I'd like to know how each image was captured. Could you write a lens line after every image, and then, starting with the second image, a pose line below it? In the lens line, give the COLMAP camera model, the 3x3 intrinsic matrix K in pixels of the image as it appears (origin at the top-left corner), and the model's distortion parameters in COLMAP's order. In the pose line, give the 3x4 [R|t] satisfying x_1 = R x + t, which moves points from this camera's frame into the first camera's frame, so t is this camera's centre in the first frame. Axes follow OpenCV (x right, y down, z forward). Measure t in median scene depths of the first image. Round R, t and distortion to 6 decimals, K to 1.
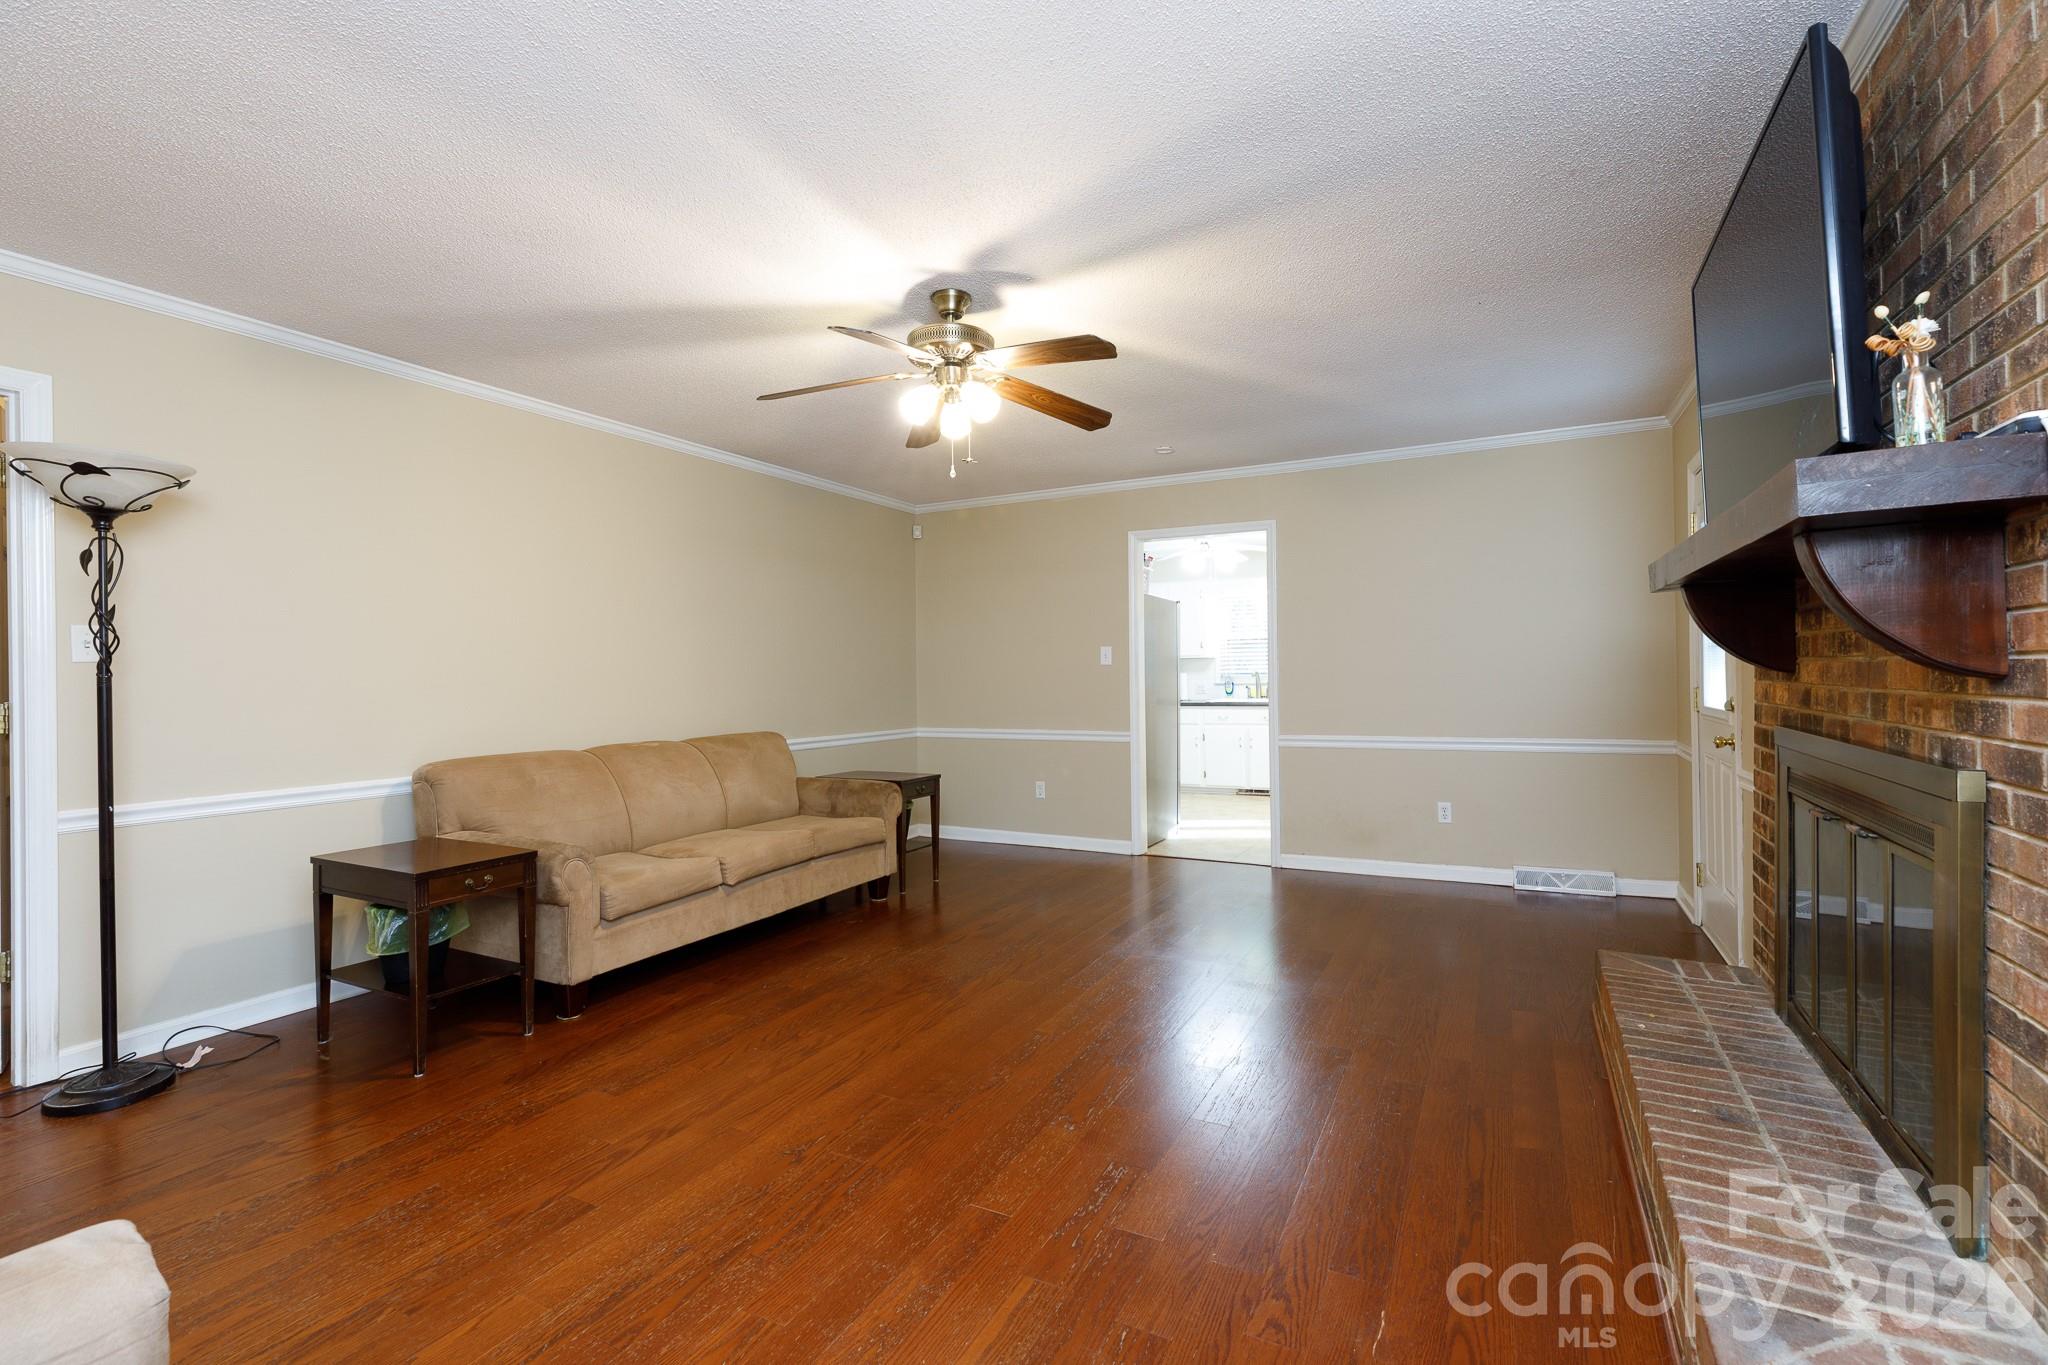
lens RADIAL K [[928.1, 0, 1024.0], [0, 928.1, 682.5], [0, 0, 1]] dist [-0.000050, 0.000009]
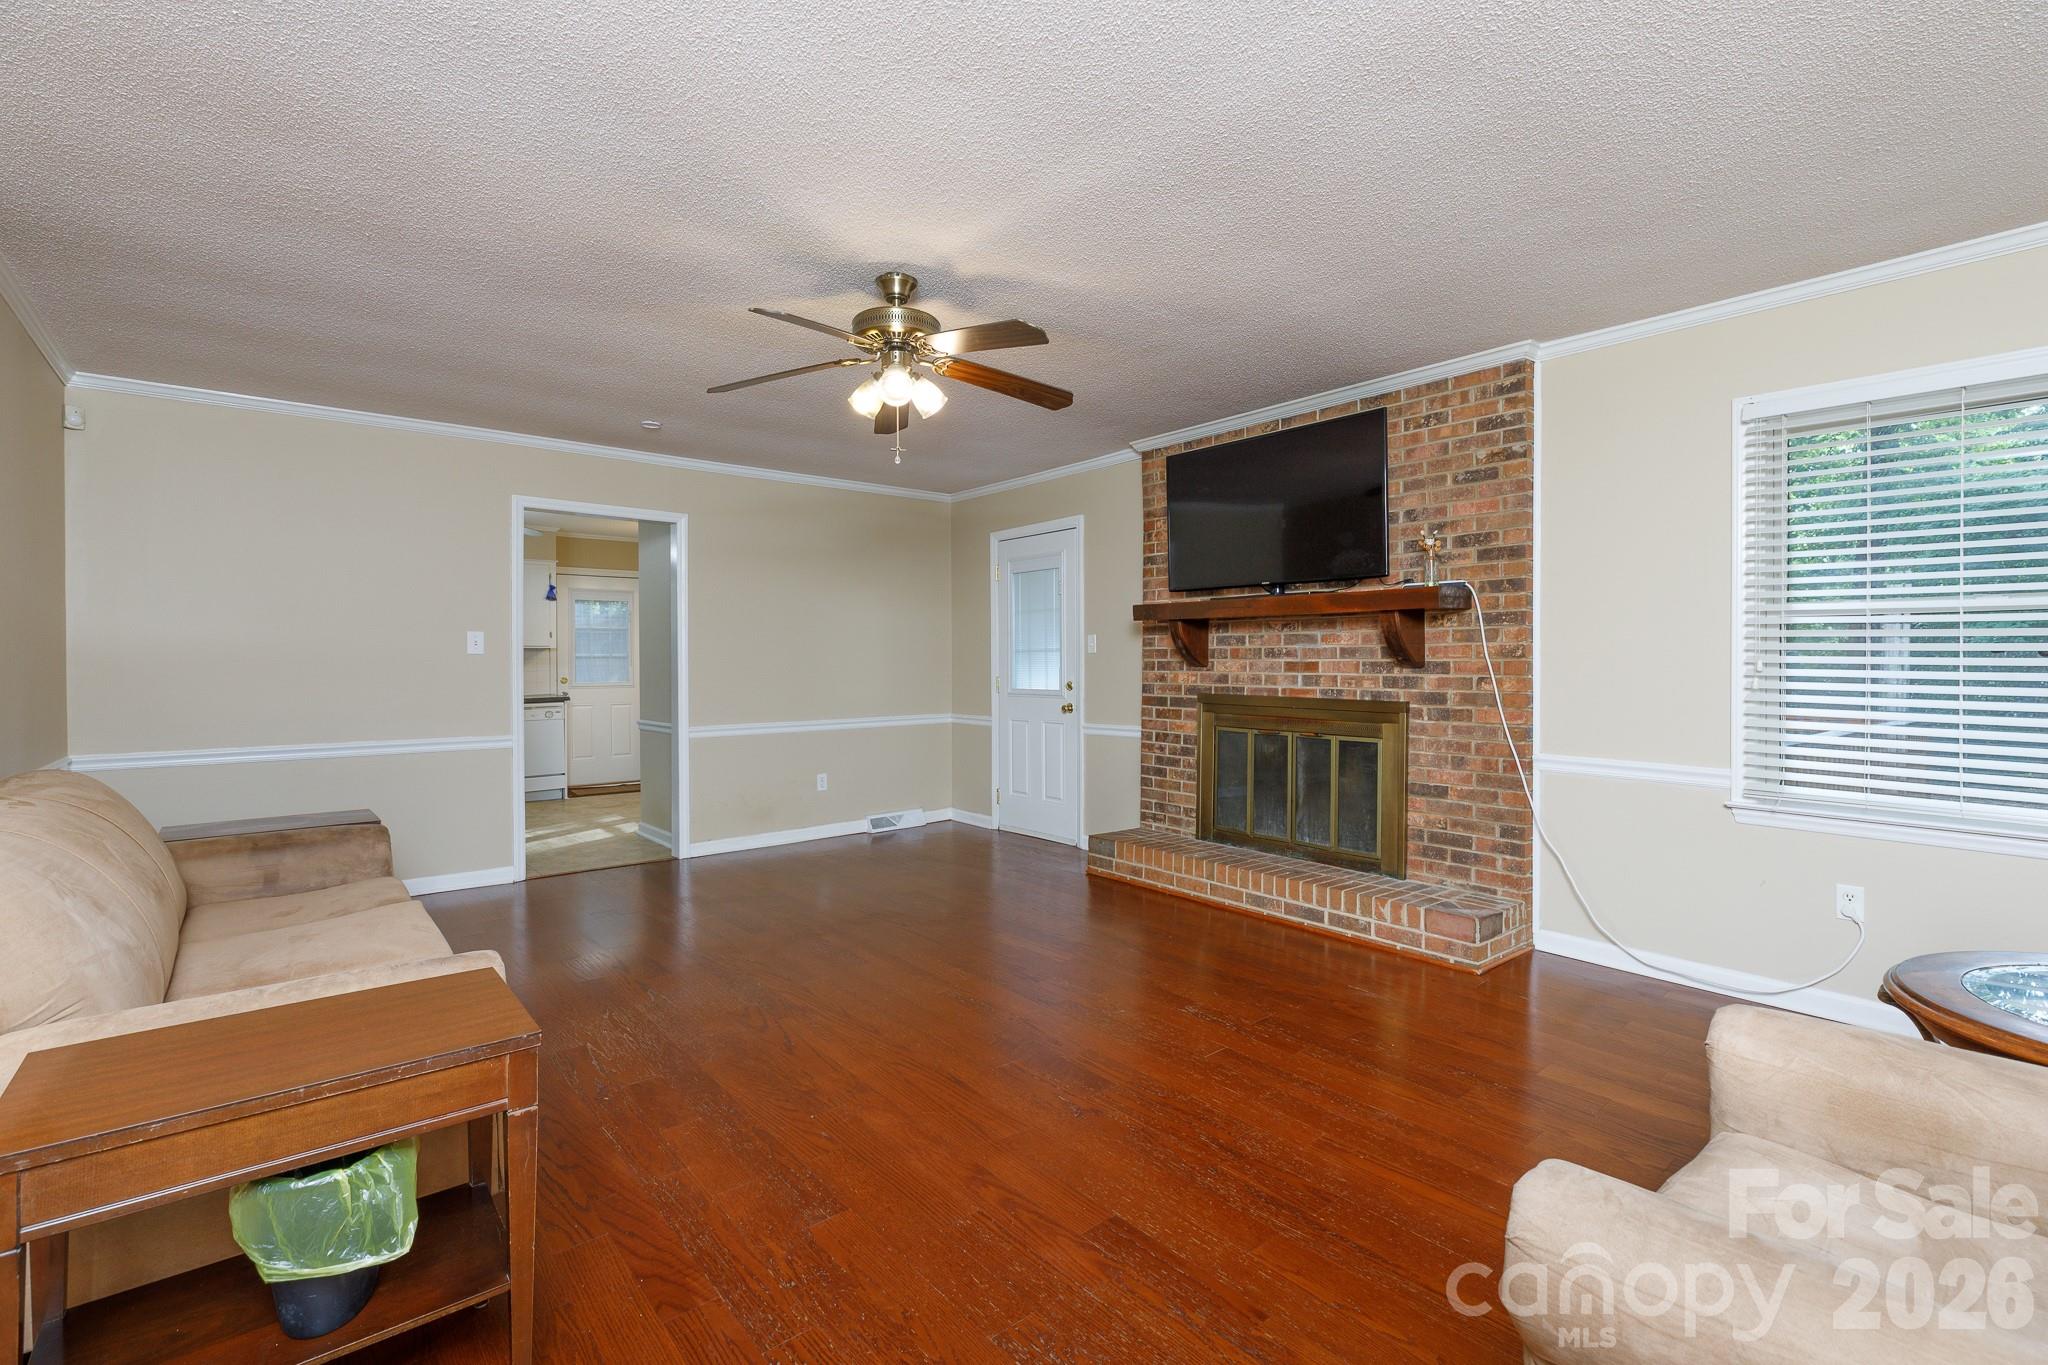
lens RADIAL K [[928.1, 0, 1024.0], [0, 928.1, 682.5], [0, 0, 1]] dist [-0.000050, 0.000009]
pose [[0.378436, -0.009102, 0.925583, -0.887723], [0.006208, 0.999954, 0.007295, 0.005485], [-0.925607, 0.002985, 0.378475, 0.466577]]
